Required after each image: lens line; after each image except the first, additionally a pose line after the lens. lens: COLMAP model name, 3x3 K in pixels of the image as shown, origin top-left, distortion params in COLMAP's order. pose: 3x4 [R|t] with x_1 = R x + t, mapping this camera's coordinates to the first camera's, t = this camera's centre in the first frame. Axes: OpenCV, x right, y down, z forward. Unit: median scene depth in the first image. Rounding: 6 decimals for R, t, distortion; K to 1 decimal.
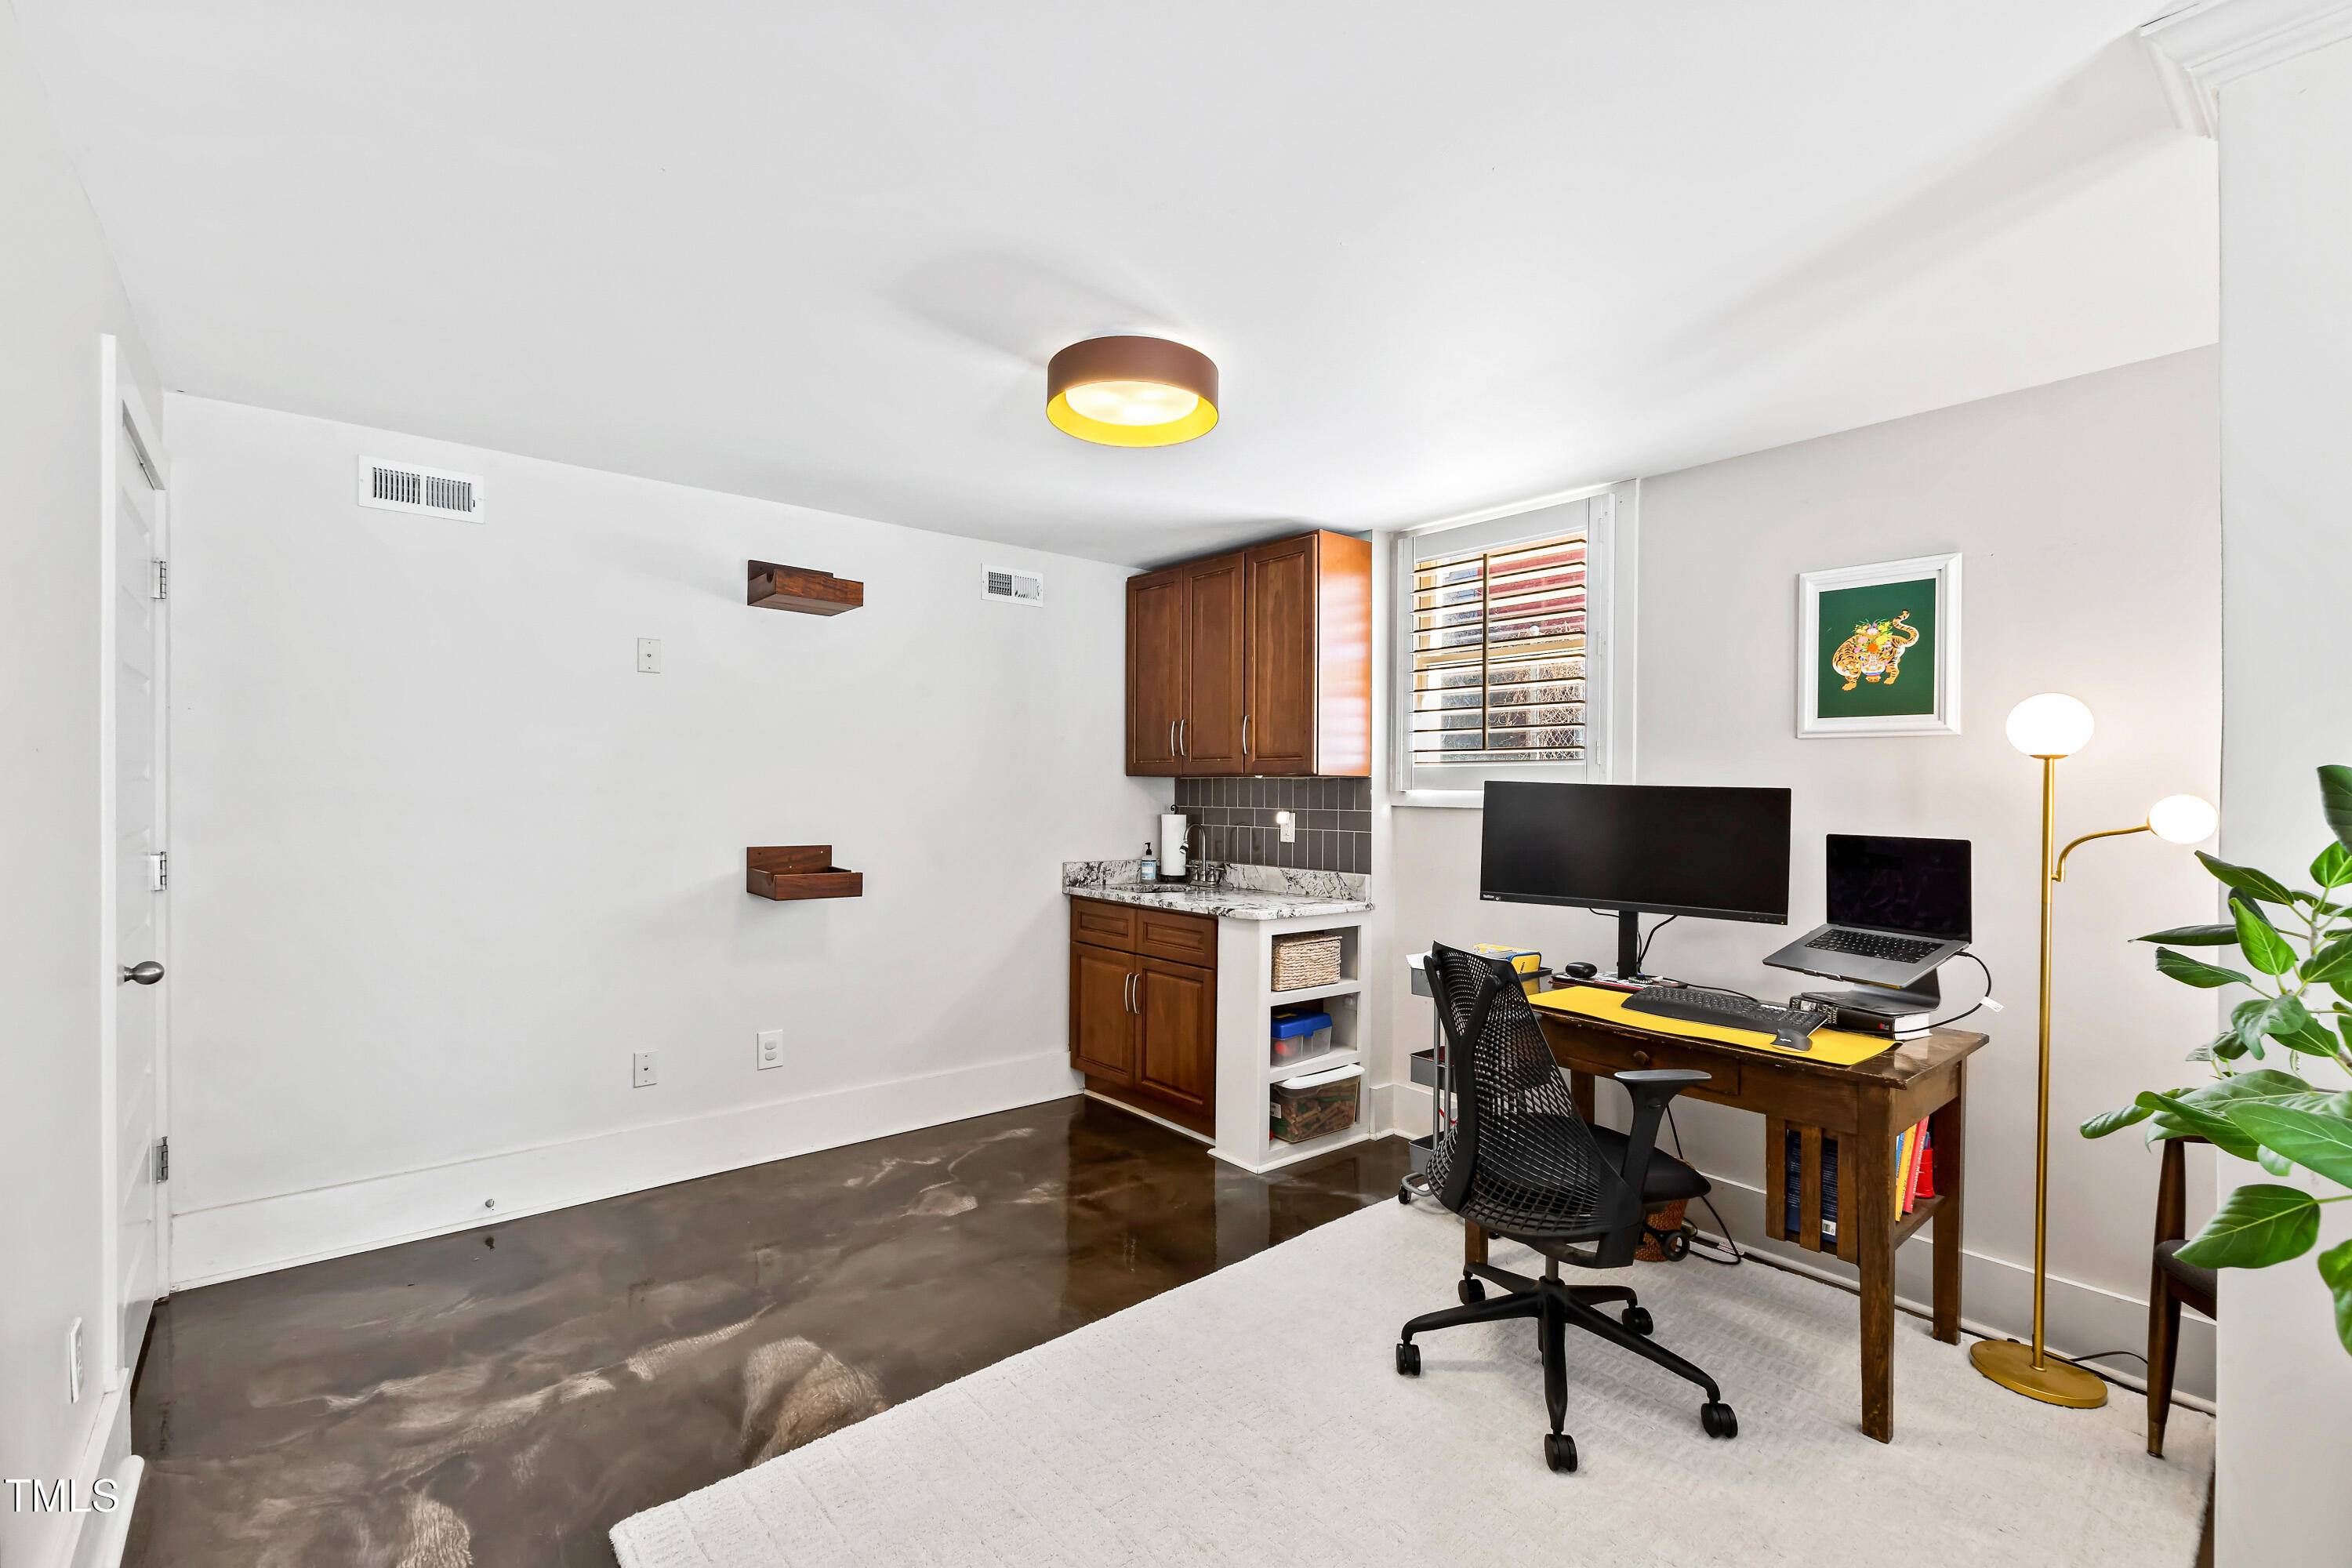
lens RADIAL K [[1042.3, 0, 1167.4], [0, 1042.3, 760.8], [0, 0, 1]] dist [0.002973, 0.002322]
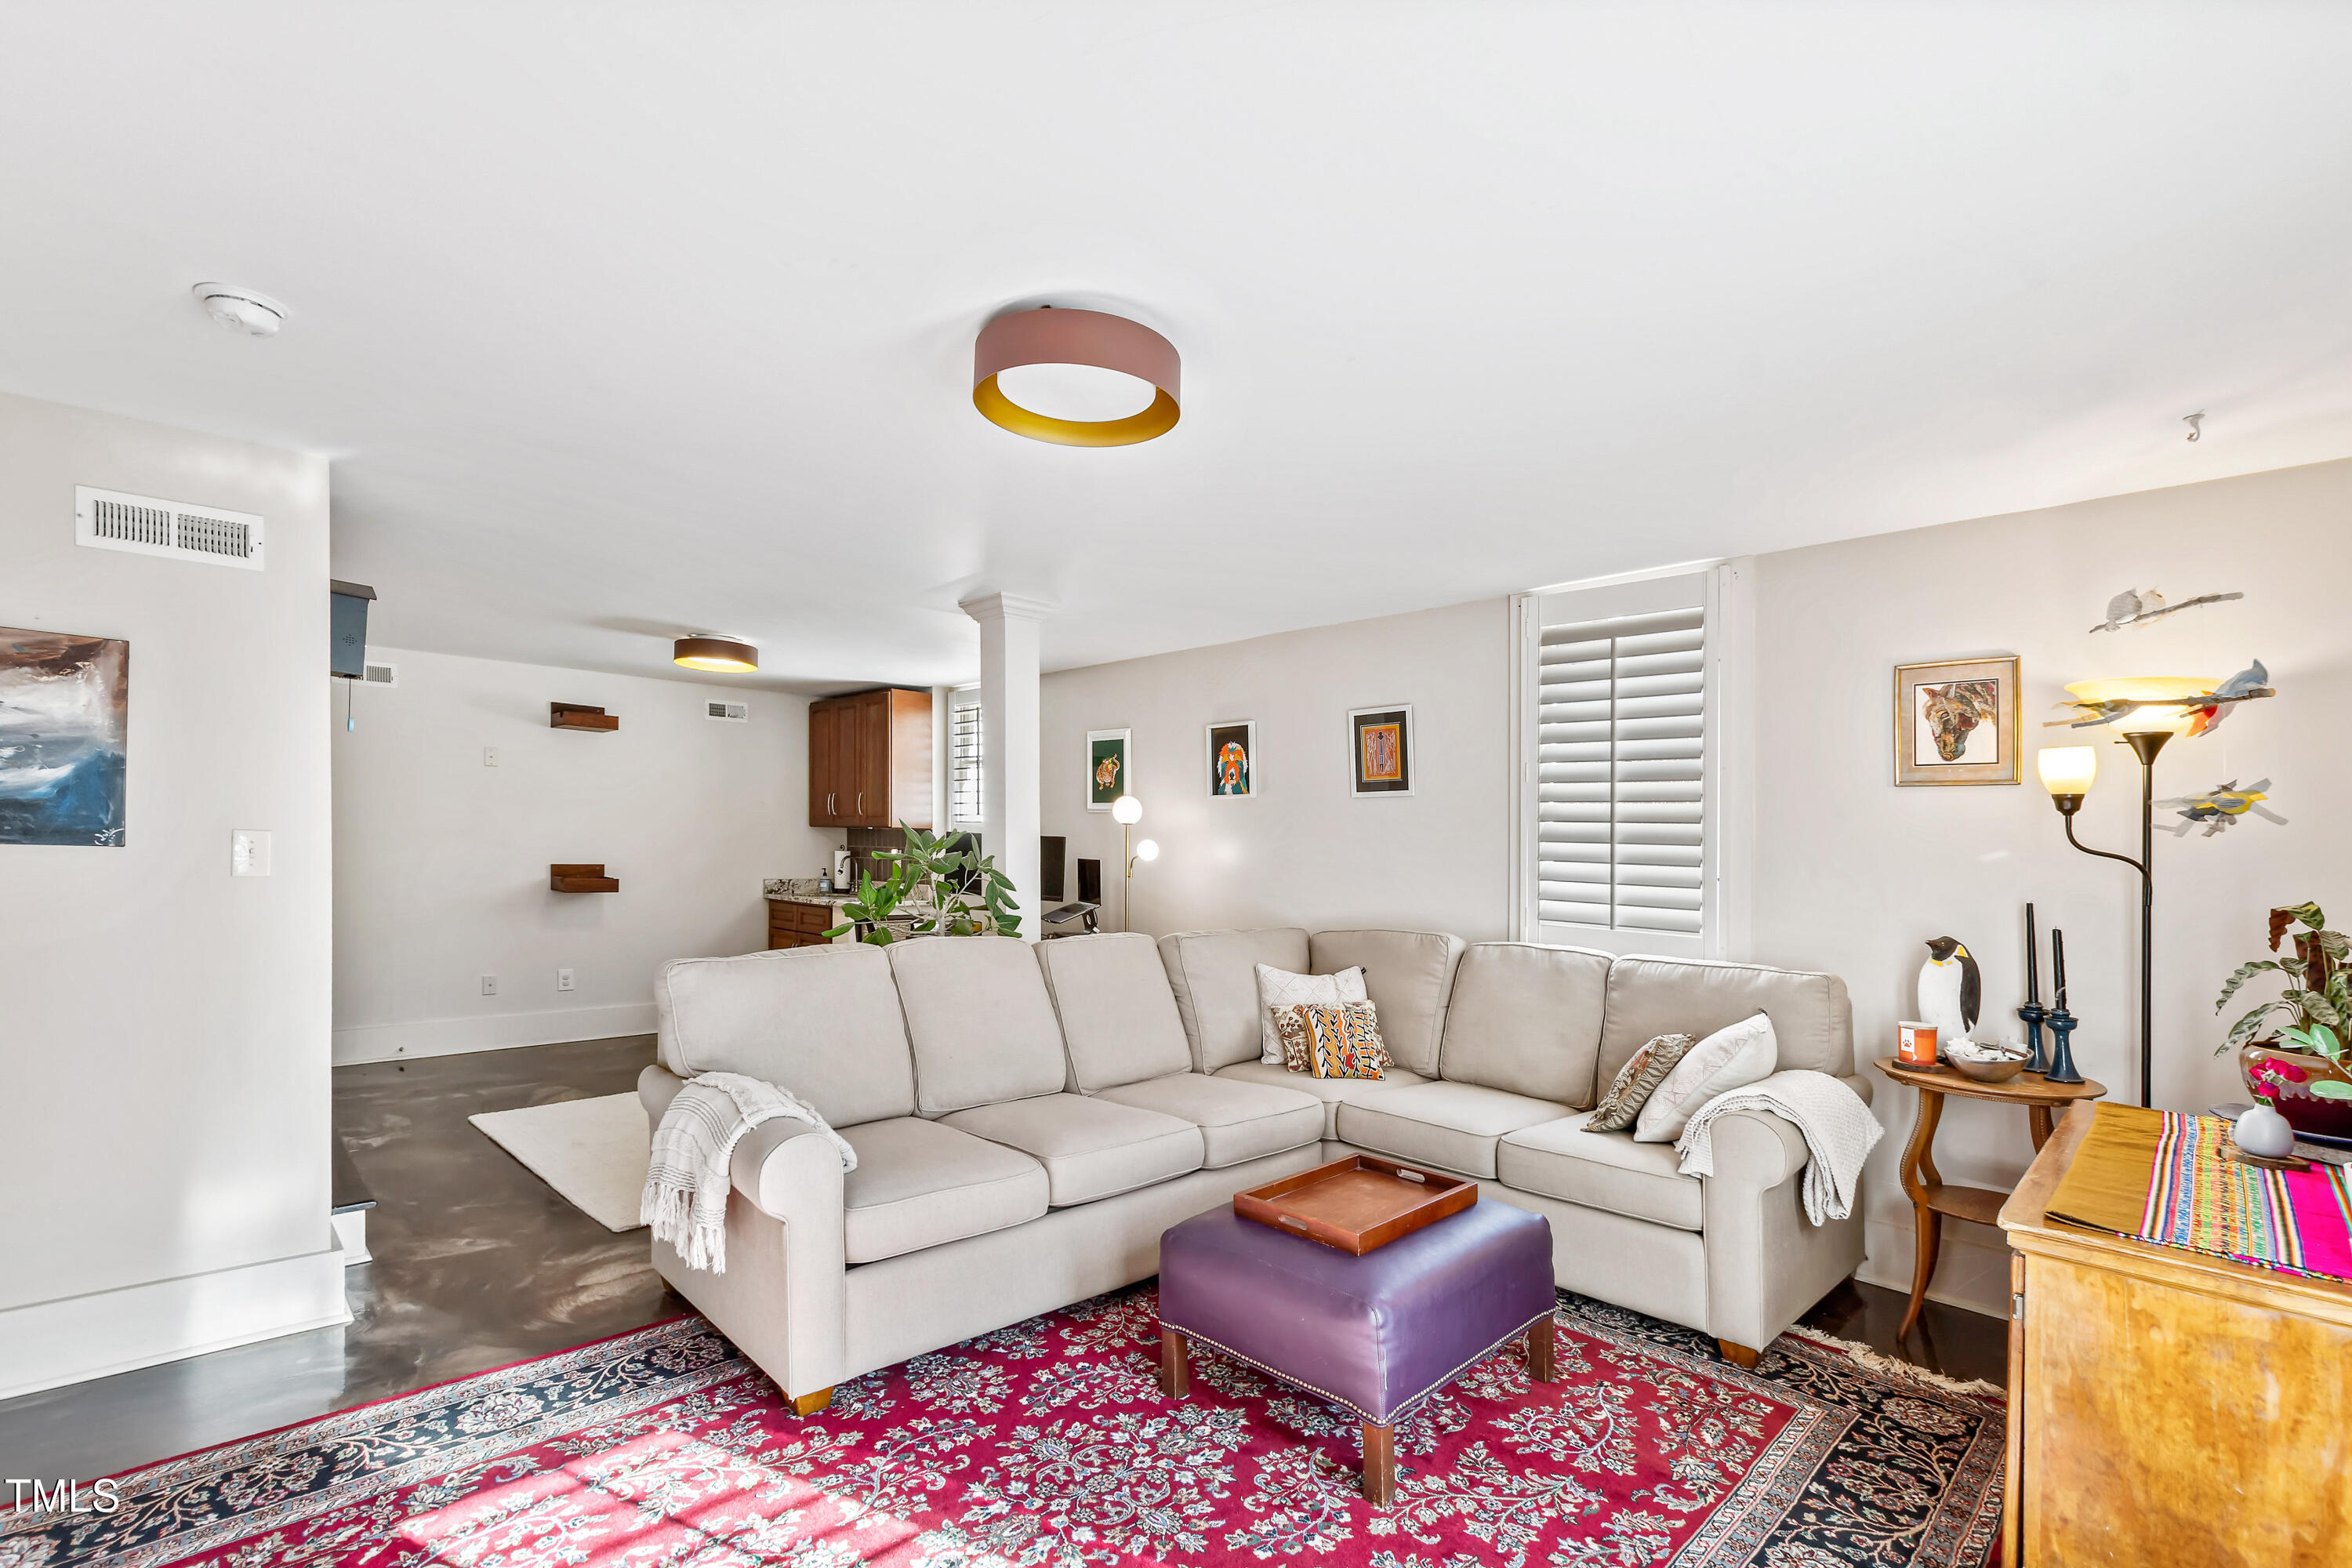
lens RADIAL K [[1042.3, 0, 1166.7], [0, 1042.3, 832.7], [0, 0, 1]] dist [0.002973, 0.002322]
pose [[0.994930, 0.011660, 0.099888, 0.447974], [-0.013847, 0.999679, 0.021233, -0.021855], [-0.099608, -0.022509, 0.994772, -0.842711]]
